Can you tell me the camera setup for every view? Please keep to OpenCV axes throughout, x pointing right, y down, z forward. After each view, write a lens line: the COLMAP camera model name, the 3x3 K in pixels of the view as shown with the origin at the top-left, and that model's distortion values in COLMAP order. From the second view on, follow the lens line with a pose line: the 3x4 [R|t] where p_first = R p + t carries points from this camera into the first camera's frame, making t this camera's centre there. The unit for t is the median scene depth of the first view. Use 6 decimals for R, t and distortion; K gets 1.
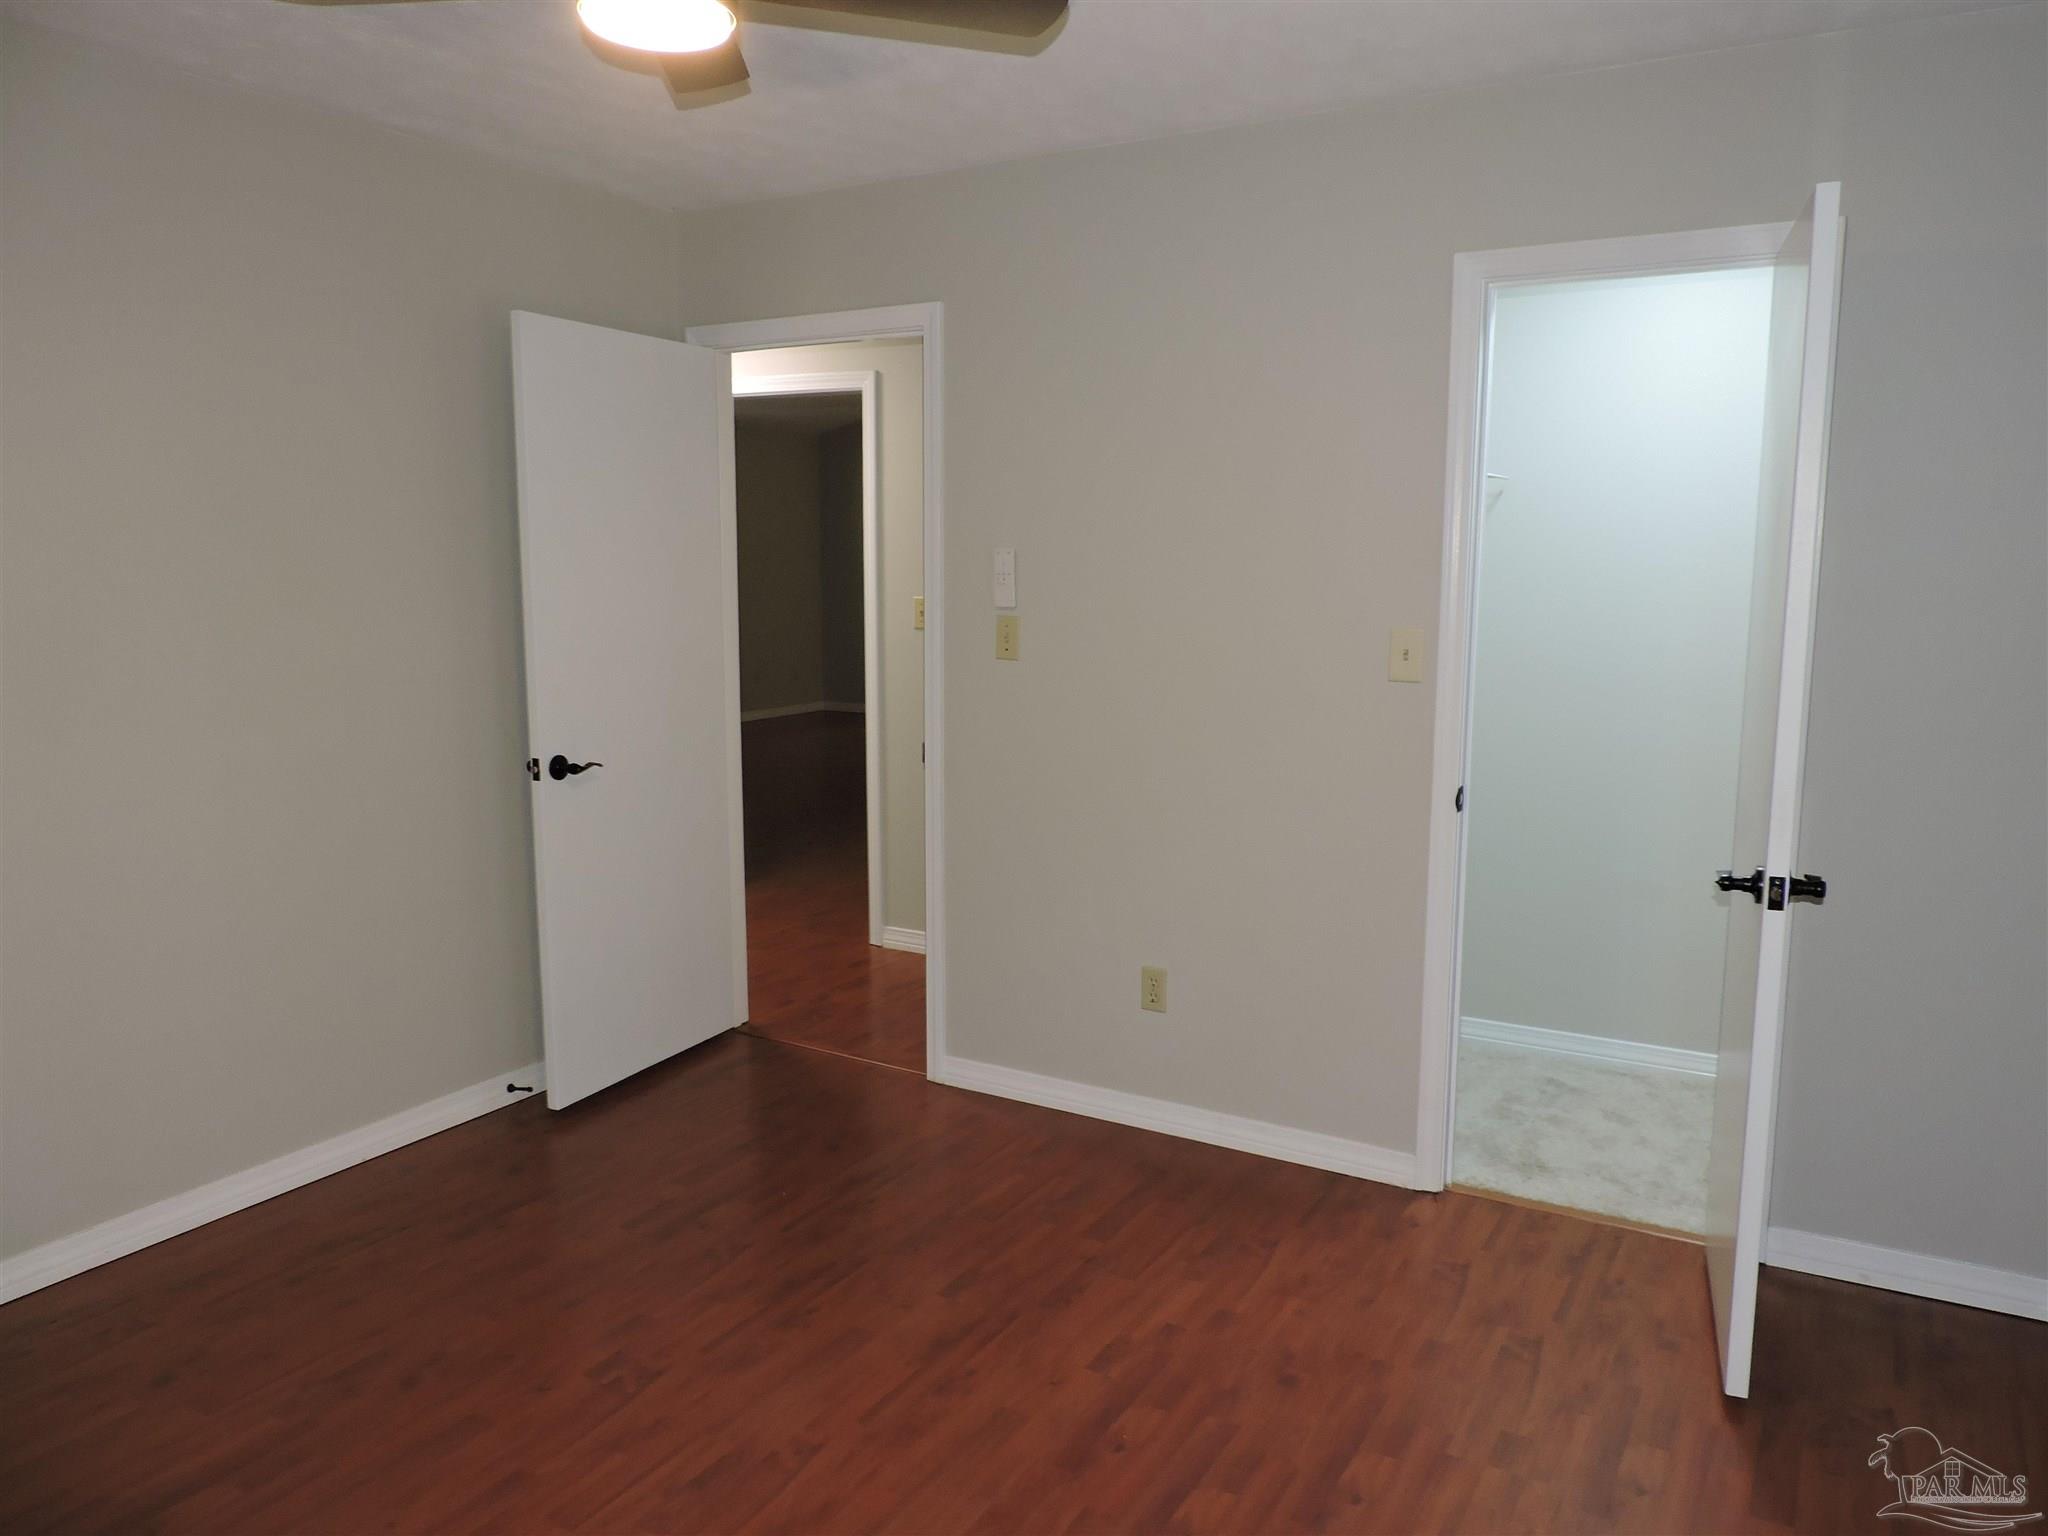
lens RADIAL K [[1448.4, 0, 1029.5], [0, 1448.4, 775.2], [0, 0, 1]] dist [-0.029331, -0.001473]
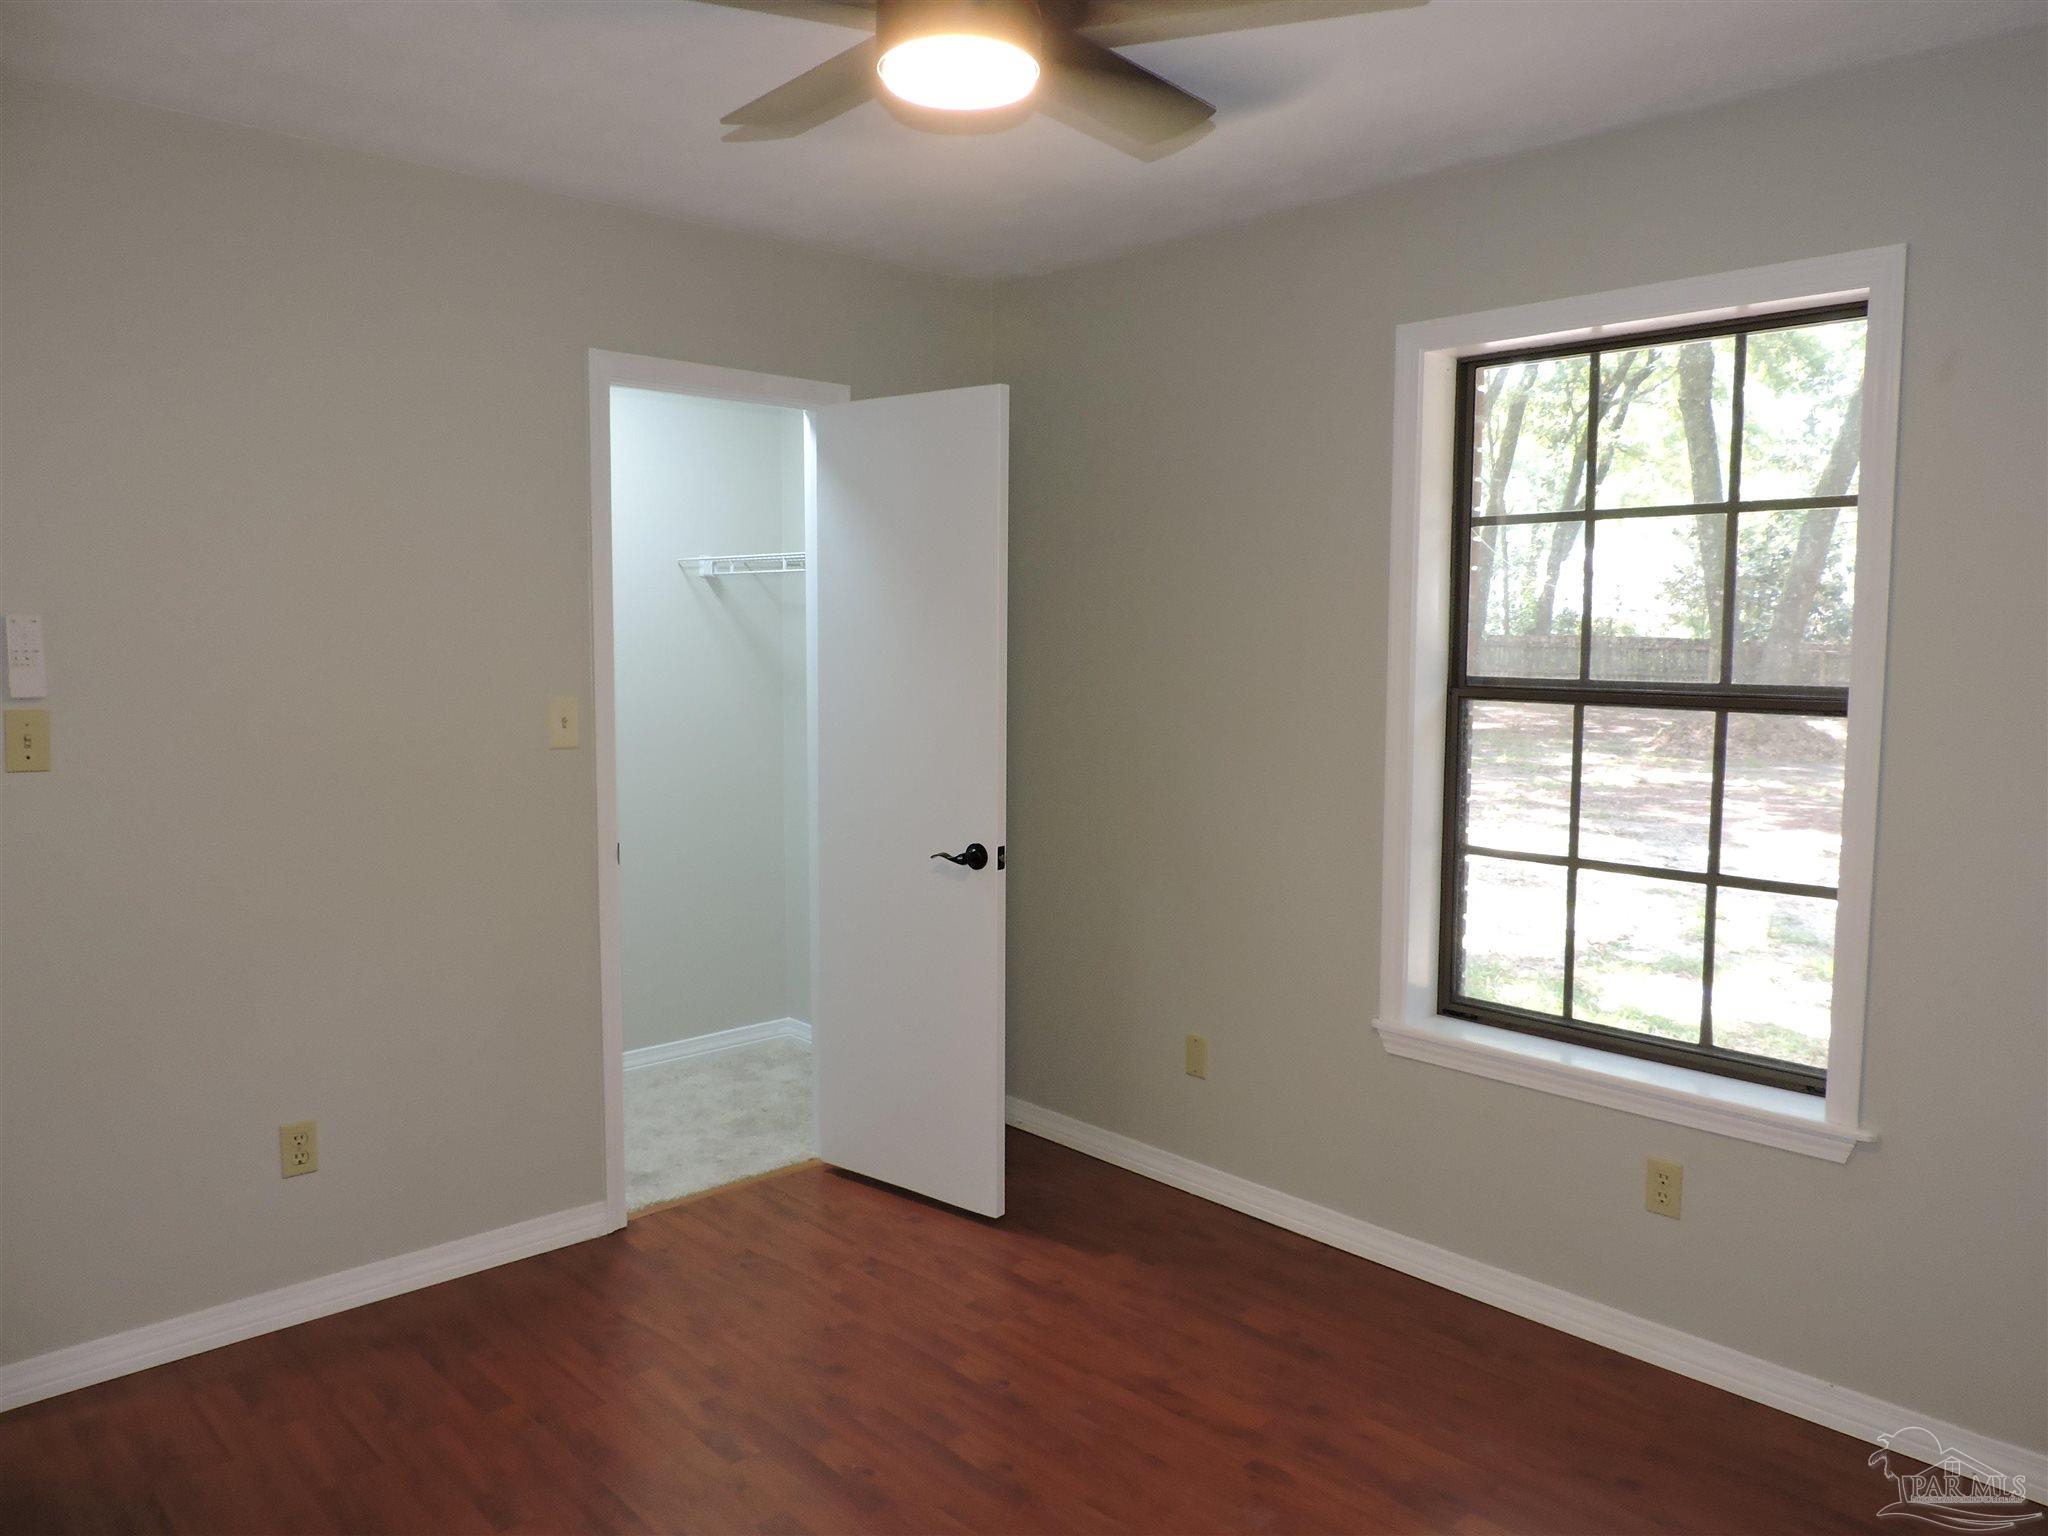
lens RADIAL K [[1448.4, 0, 1029.5], [0, 1448.4, 775.2], [0, 0, 1]] dist [-0.029331, -0.001473]
pose [[0.274100, -0.096656, 0.956832, -0.623824], [0.137663, 0.988634, 0.060432, -0.060771], [-0.951797, 0.115155, 0.284290, 0.386361]]
